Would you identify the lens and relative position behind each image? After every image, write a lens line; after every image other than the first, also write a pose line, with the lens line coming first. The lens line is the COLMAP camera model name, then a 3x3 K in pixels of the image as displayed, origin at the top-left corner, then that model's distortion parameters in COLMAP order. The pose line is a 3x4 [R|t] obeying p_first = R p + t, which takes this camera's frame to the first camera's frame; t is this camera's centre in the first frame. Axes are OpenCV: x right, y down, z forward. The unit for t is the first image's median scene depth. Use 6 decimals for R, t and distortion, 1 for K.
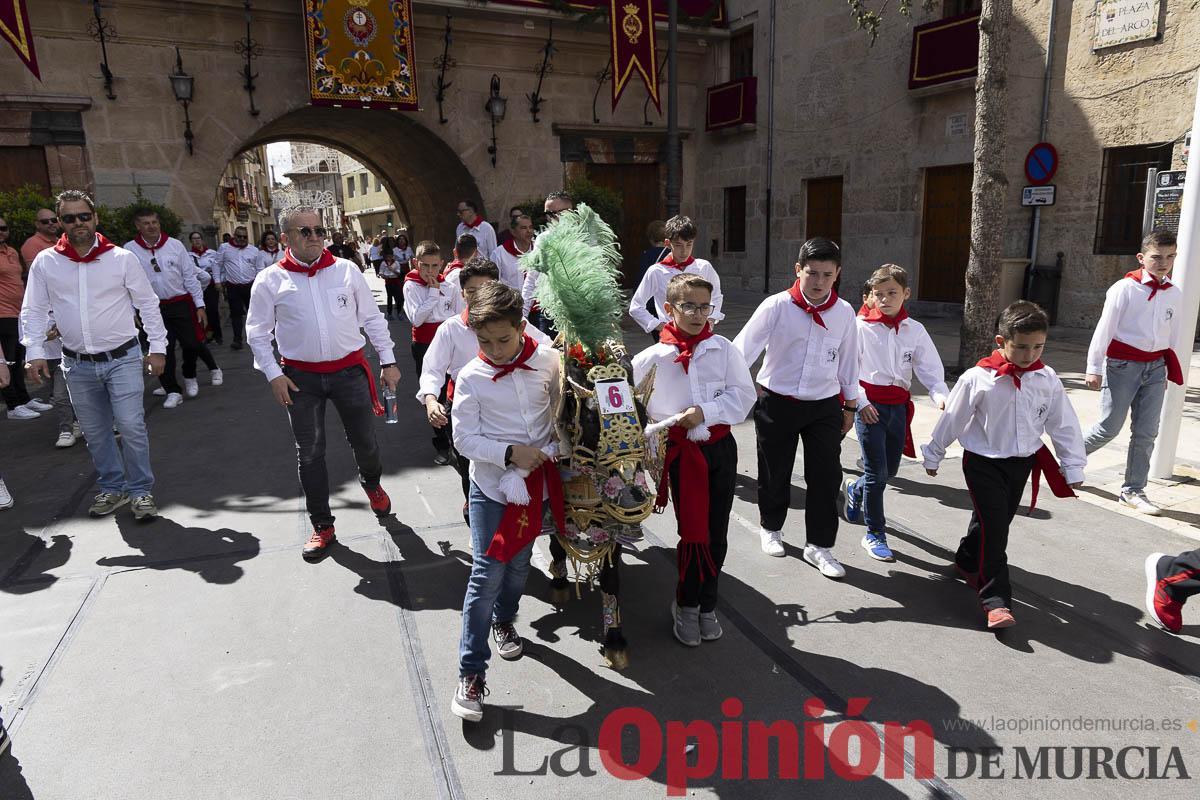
lens RADIAL K [[780.4, 0, 598.0], [0, 780.4, 396.4], [0, 0, 1]] dist [0.005705, -0.000839]
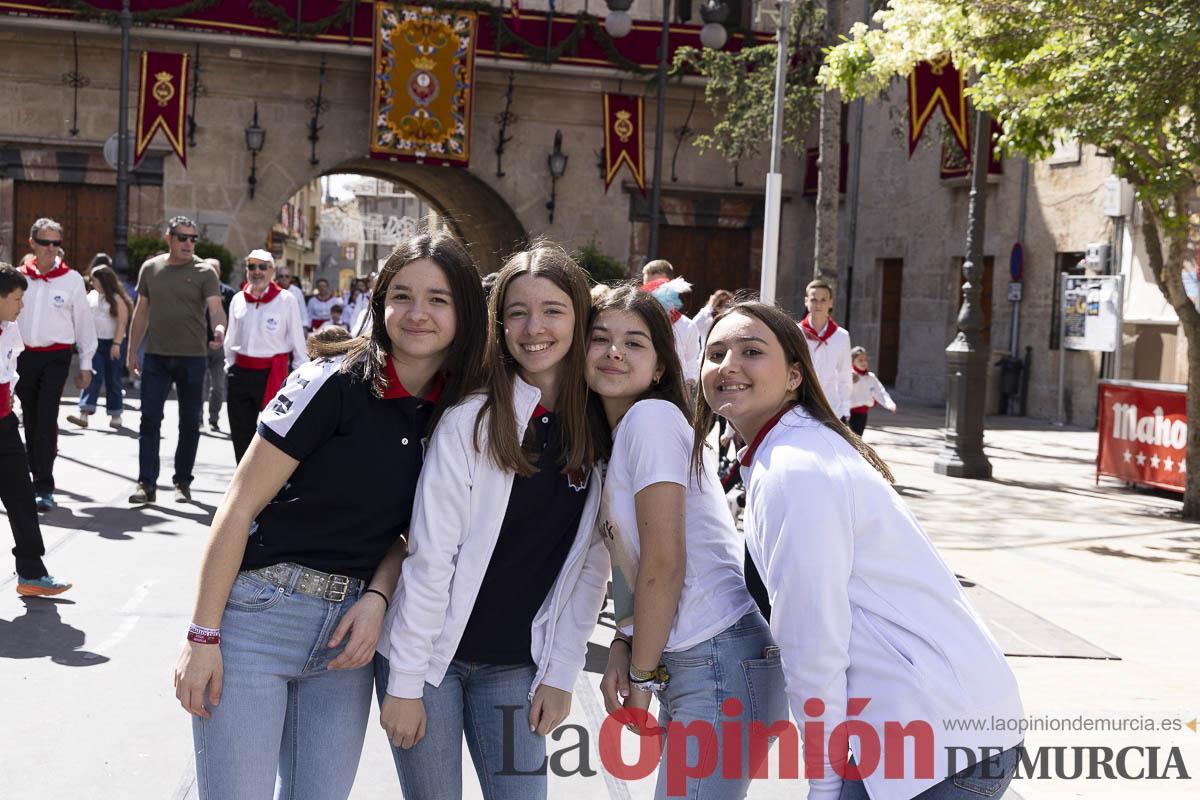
lens RADIAL K [[1733.8, 0, 606.2], [0, 1733.8, 384.4], [0, 0, 1]] dist [0.044582, -0.038753]
pose [[0.973520, 0.080687, -0.213889, 0.436587], [-0.114913, 0.981562, -0.152746, 0.223973], [0.197620, 0.173279, 0.964842, -1.054993]]
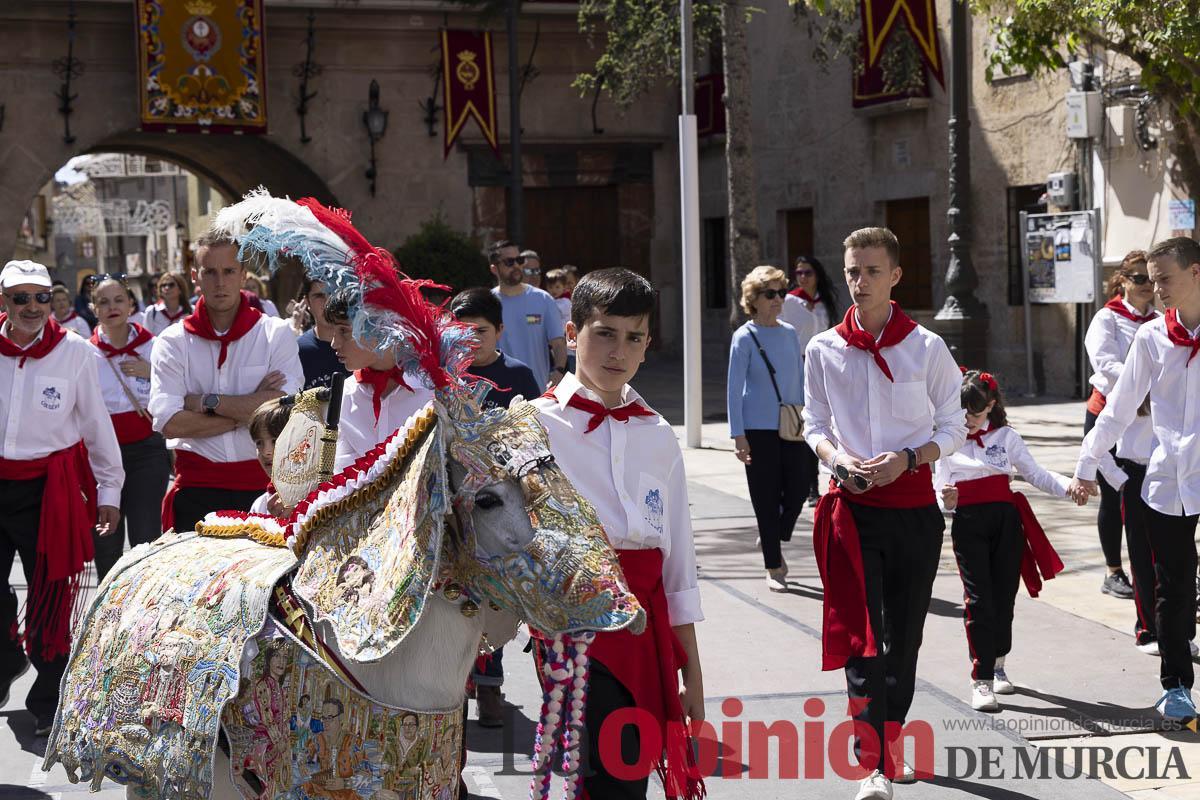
lens RADIAL K [[2069.6, 0, 593.0], [0, 2069.6, 394.6], [0, 0, 1]] dist [0.027834, 0.160892]
pose [[0.992776, 0.001645, -0.119971, 0.354663], [-0.019686, 0.988588, -0.149352, 0.207297], [0.118356, 0.150635, 0.981479, -1.000789]]
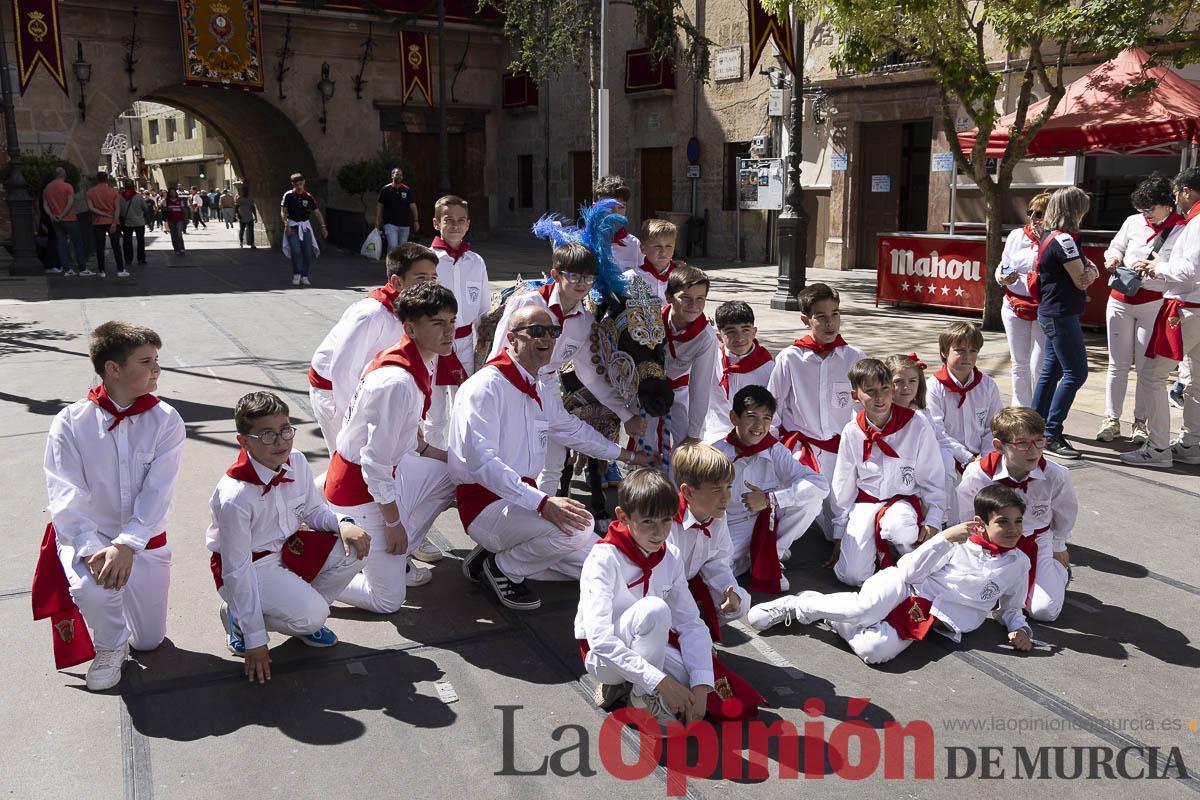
lens RADIAL K [[1077.6, 0, 600.0], [0, 1077.6, 400.0], [0, 0, 1]] dist [0.005636, 0.015738]
pose [[0.992858, 0.000473, 0.119303, 0.110065], [0.001693, 0.999836, -0.018054, 0.179825], [-0.119292, 0.018127, 0.992694, -0.840544]]
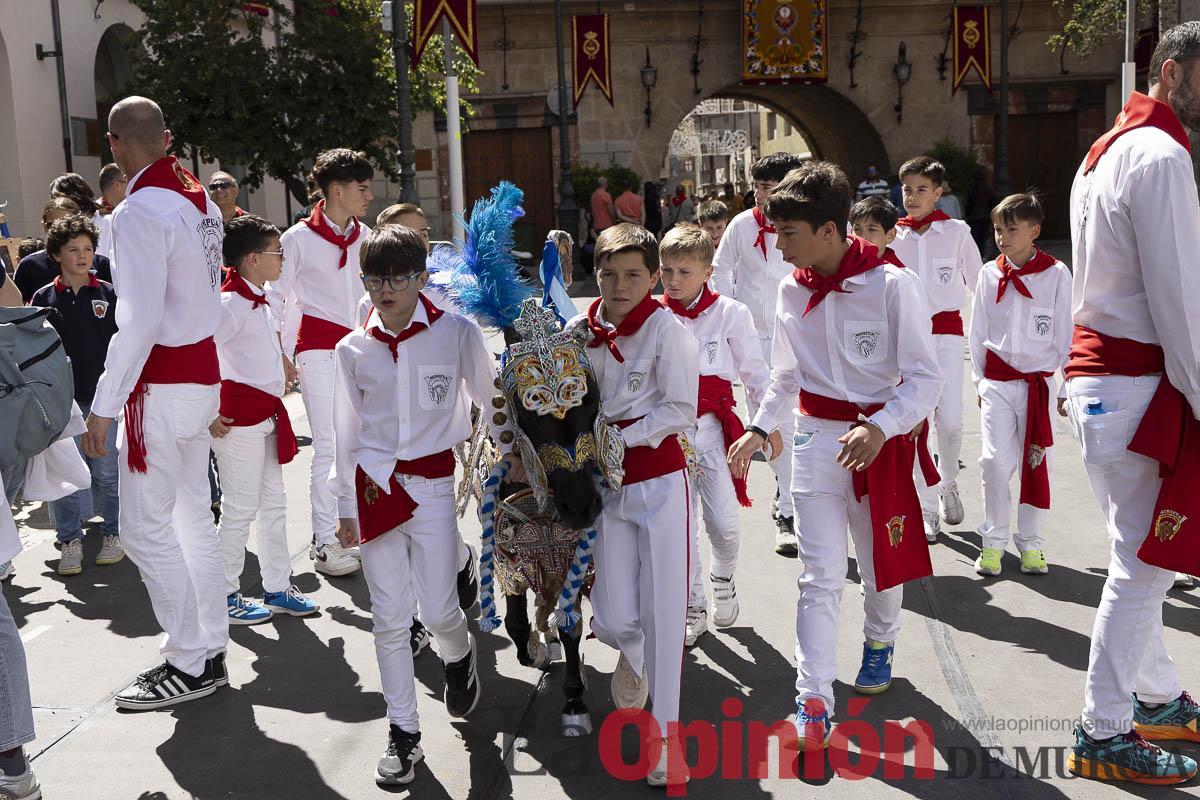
lens RADIAL K [[1518.1, 0, 582.2], [0, 1518.1, 421.1], [0, 0, 1]] dist [-0.001238, 0.089082]
pose [[0.912817, 0.047378, -0.405611, 0.382751], [-0.069090, 0.996846, -0.039047, 0.256688], [0.402482, 0.063666, 0.913211, -1.204721]]
